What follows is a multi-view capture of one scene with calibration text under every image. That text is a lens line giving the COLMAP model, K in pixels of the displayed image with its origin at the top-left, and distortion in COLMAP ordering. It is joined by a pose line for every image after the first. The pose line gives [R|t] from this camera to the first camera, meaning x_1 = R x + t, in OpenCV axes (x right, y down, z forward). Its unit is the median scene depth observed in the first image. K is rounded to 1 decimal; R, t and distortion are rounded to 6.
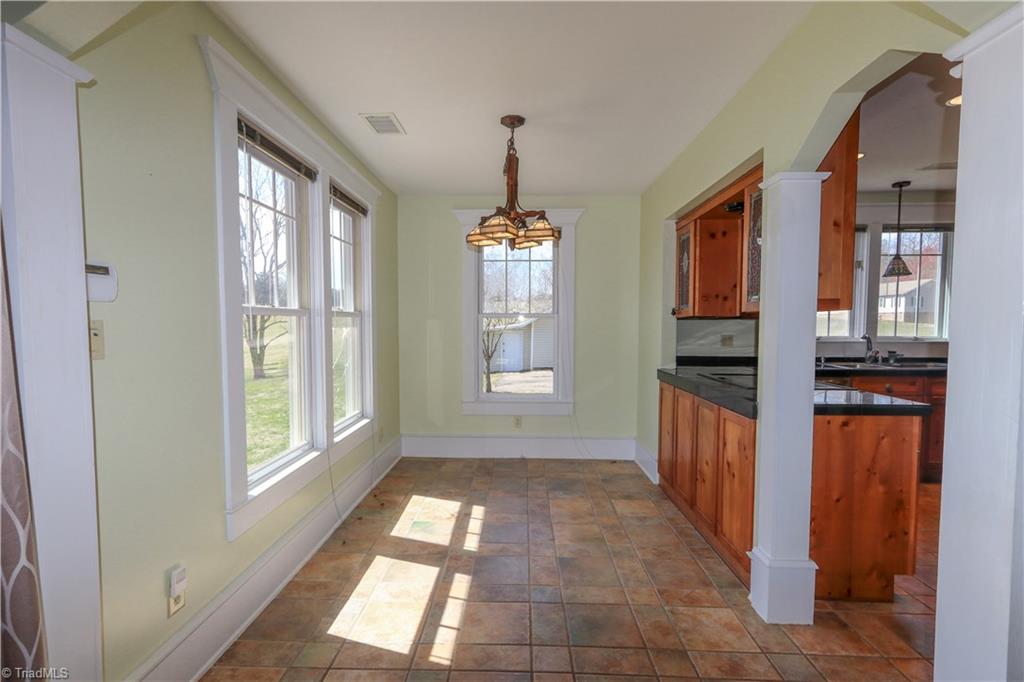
lens RADIAL K [[481.8, 0, 507.6], [0, 481.8, 349.0], [0, 0, 1]] dist [0.005419, 0.000940]
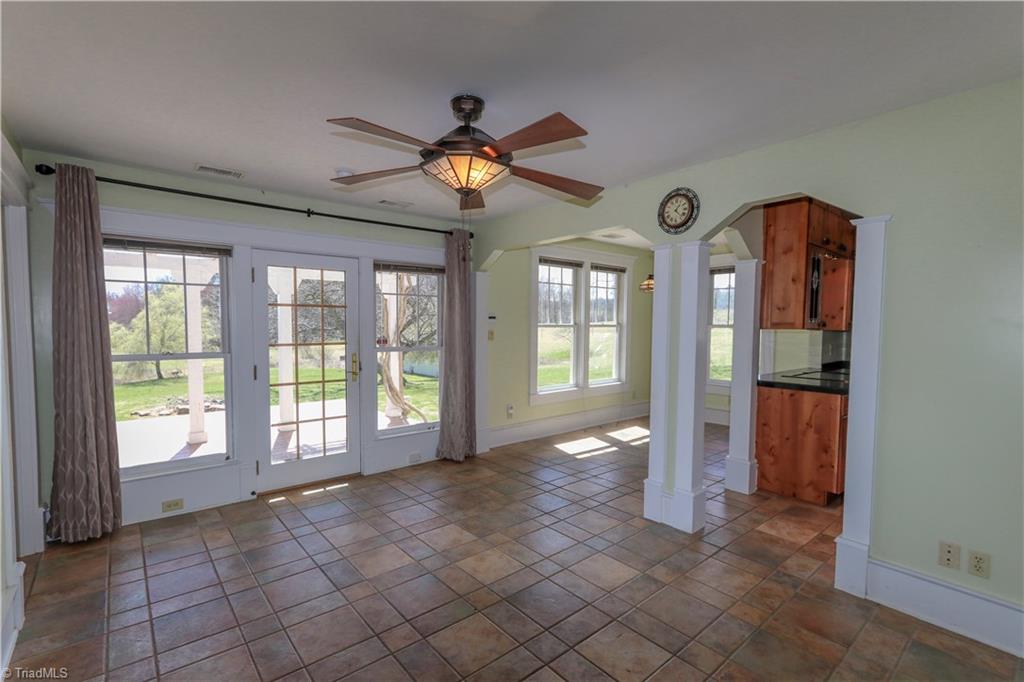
lens RADIAL K [[470.9, 0, 508.2], [0, 470.9, 347.1], [0, 0, 1]] dist [0.001600, 0.000589]
pose [[0.675469, 0.043632, -0.736097, 0.846904], [-0.047997, 0.998732, 0.015155, 0.004508], [0.735825, 0.025094, 0.676707, -0.612695]]
